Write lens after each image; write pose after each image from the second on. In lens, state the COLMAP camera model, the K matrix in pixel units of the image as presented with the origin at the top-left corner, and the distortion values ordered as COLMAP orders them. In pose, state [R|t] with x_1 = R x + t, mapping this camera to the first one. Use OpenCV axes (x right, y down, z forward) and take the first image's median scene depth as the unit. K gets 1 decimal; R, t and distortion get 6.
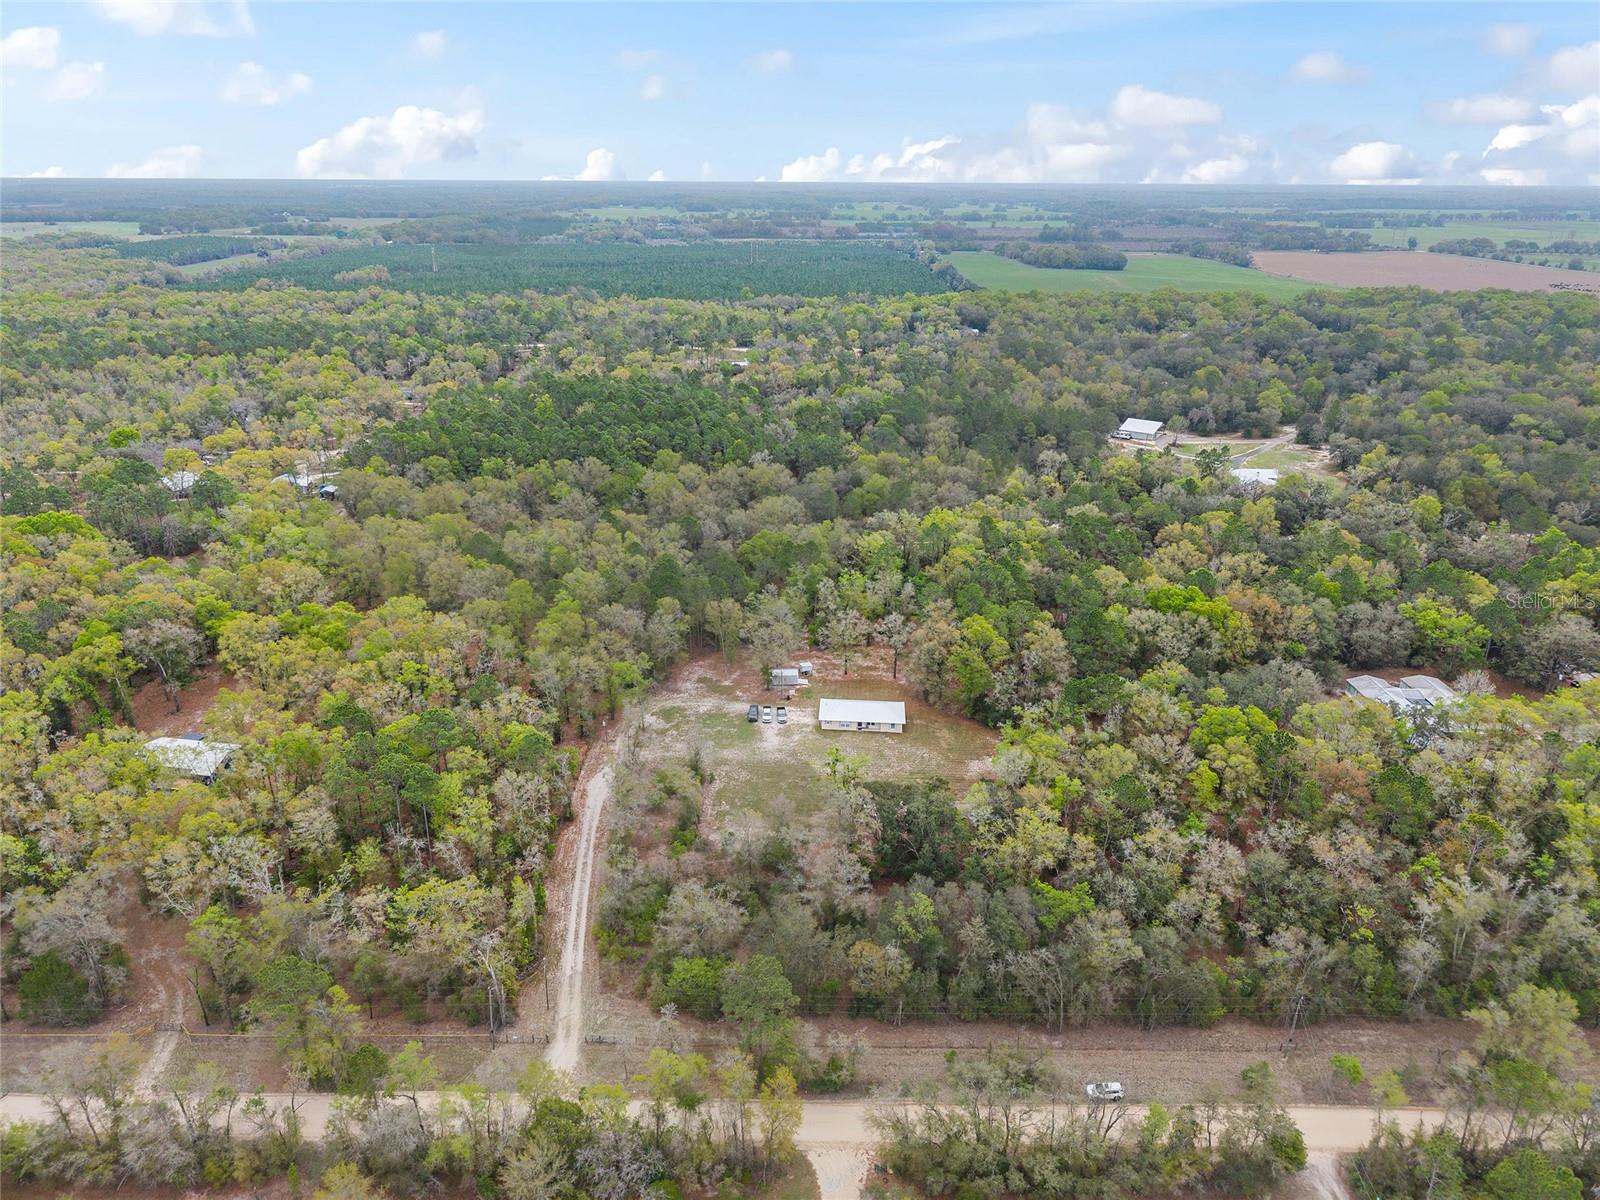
lens RADIAL K [[1063.3, 0, 786.4], [0, 1063.3, 599.1], [0, 0, 1]] dist [0.041545, -0.041319]
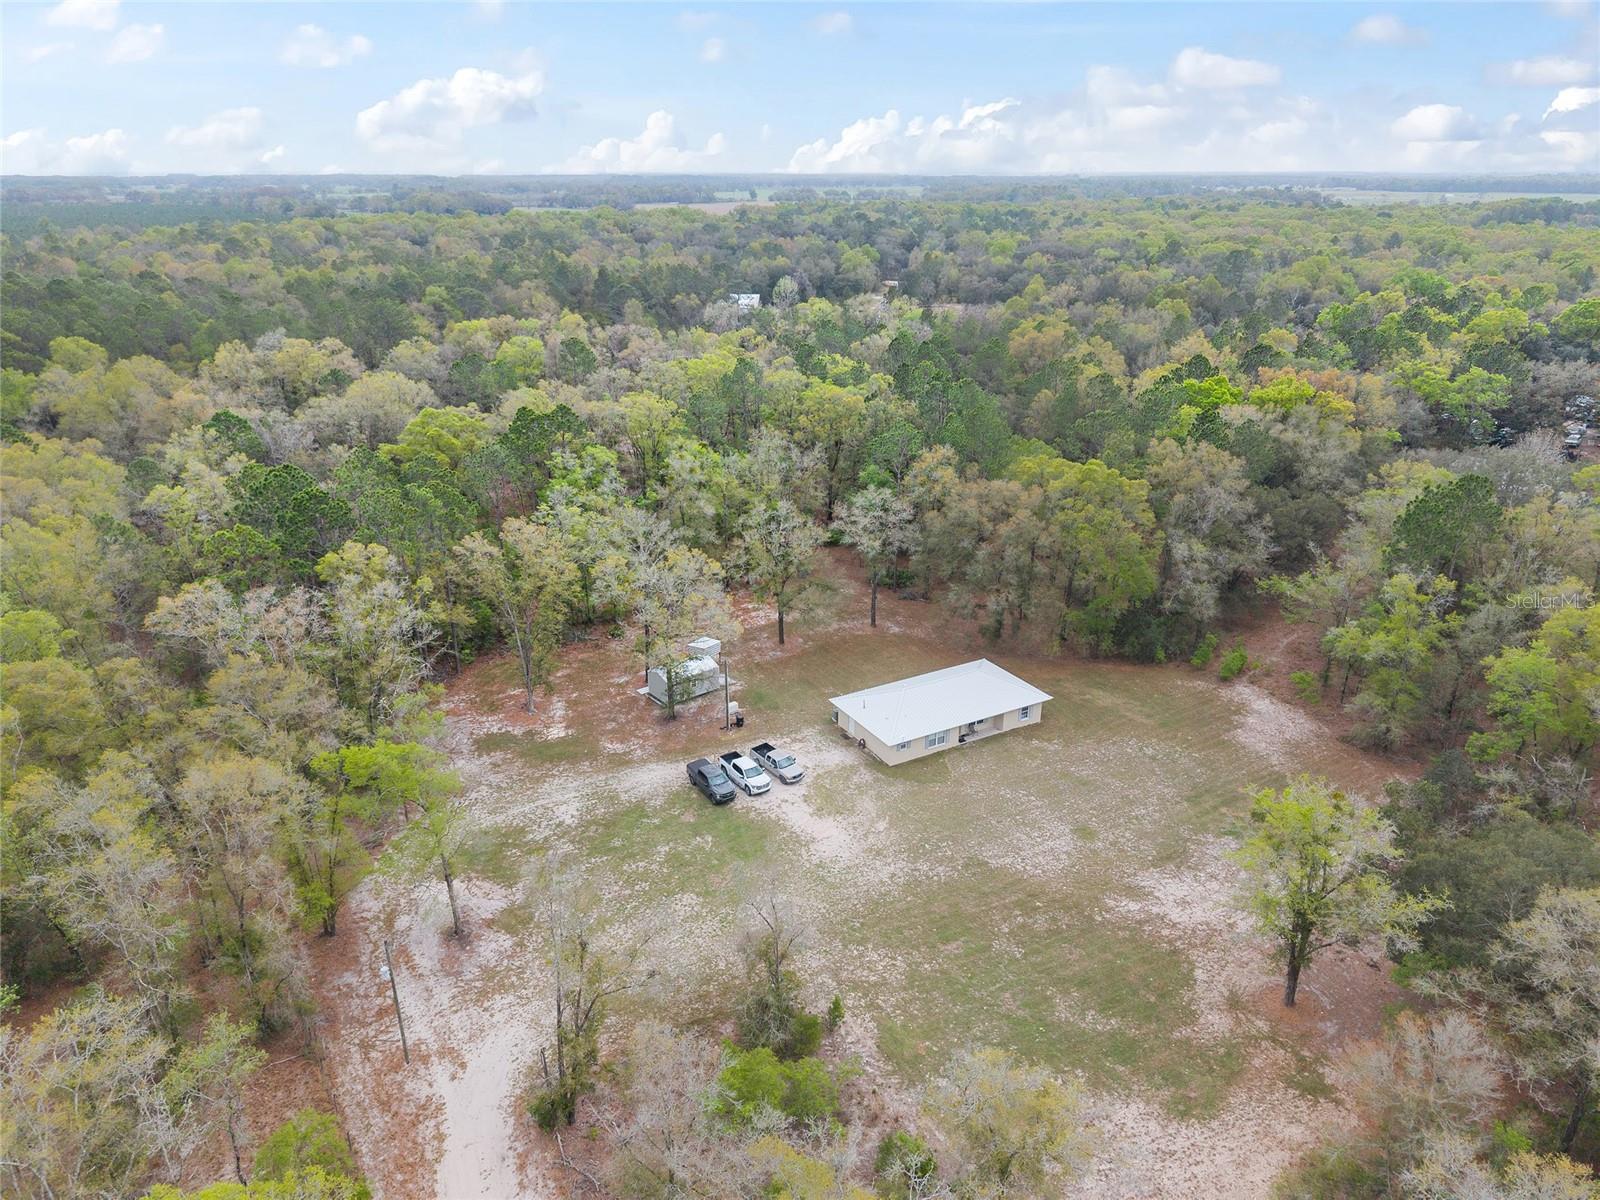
lens RADIAL K [[1063.3, 0, 786.1], [0, 1063.3, 607.2], [0, 0, 1]] dist [0.041545, -0.041319]
pose [[0.830785, -0.214197, 0.513728, -0.266217], [0.210172, 0.975380, 0.066797, 0.036472], [-0.515387, 0.052477, 0.855349, 0.905861]]
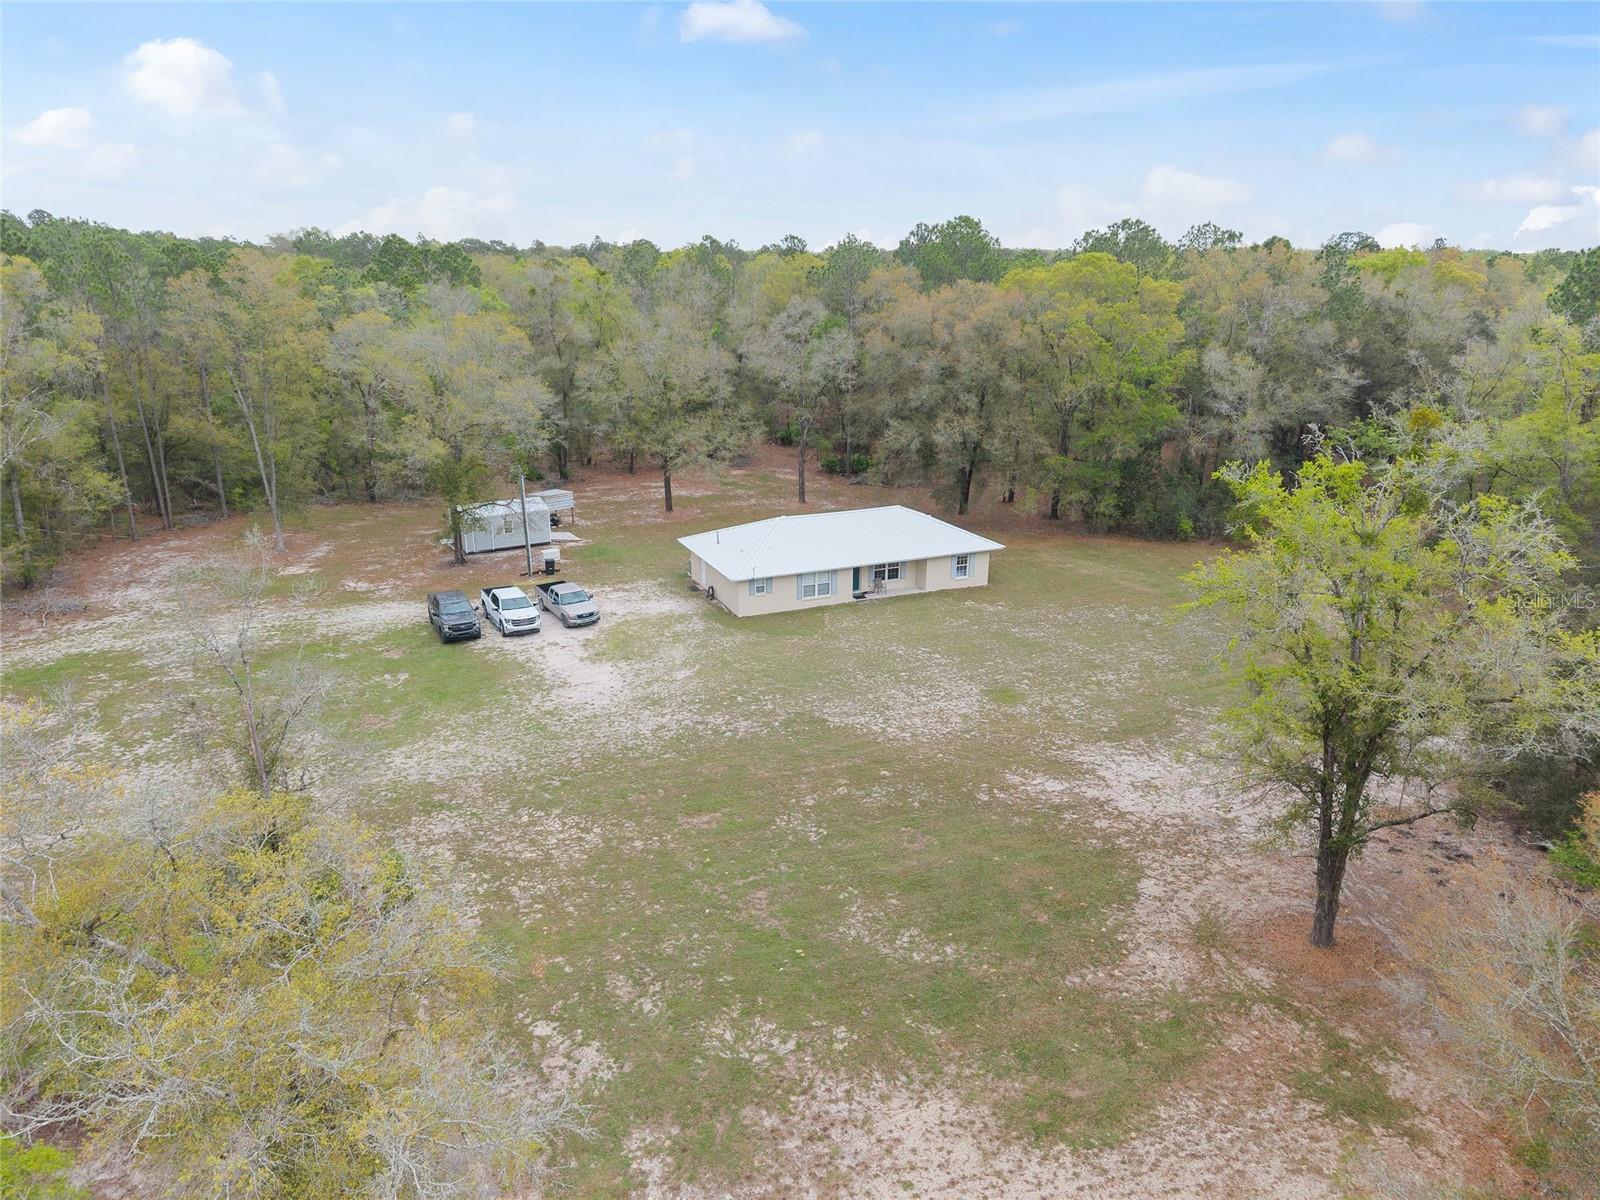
lens RADIAL K [[1063.3, 0, 789.1], [0, 1063.3, 606.4], [0, 0, 1]] dist [0.041545, -0.041319]
pose [[0.882036, -0.146218, 0.447920, -0.102819], [0.172584, 0.984823, -0.018366, 0.171767], [-0.438437, 0.093503, 0.893885, 1.019925]]
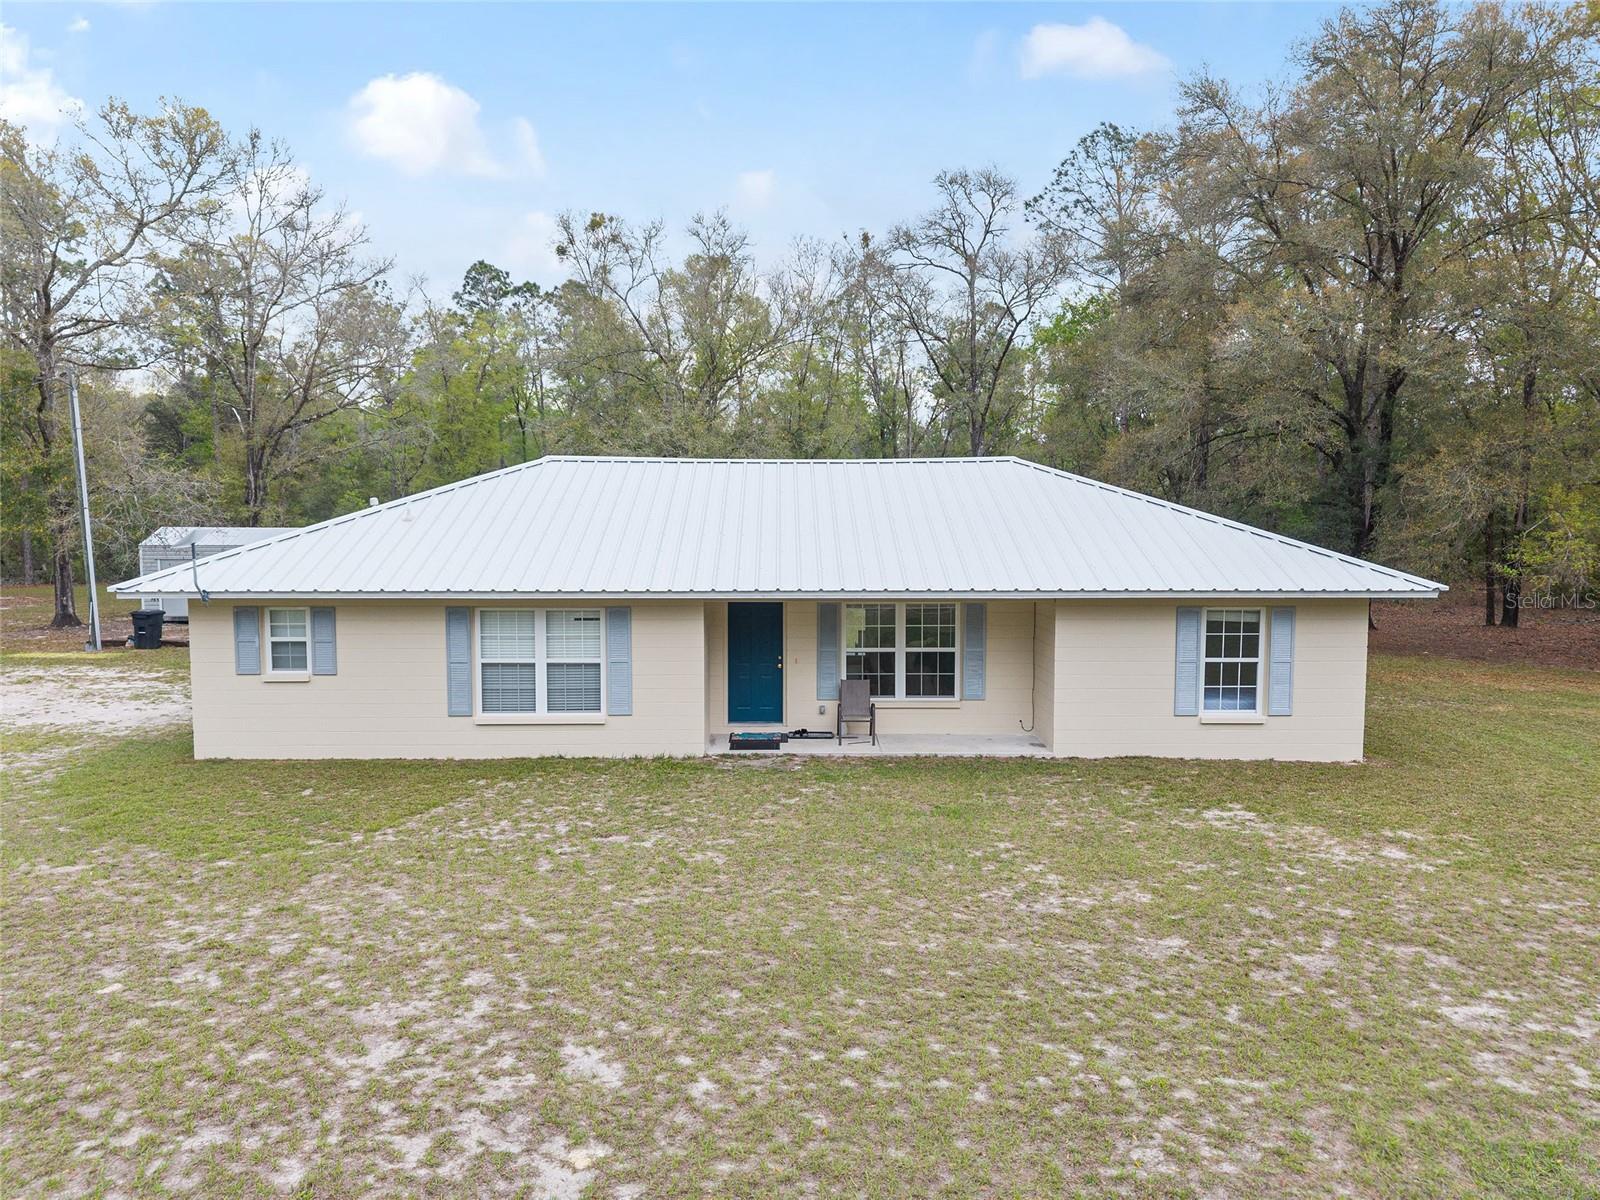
lens RADIAL K [[1152.2, 0, 796.5], [0, 1152.2, 599.3], [0, 0, 1]] dist [-0.007782, -0.009022]
pose [[0.995836, -0.009934, 0.090615, 0.088659], [0.032678, 0.966878, -0.253137, 0.179382], [-0.085099, 0.255044, 0.963177, 1.252227]]
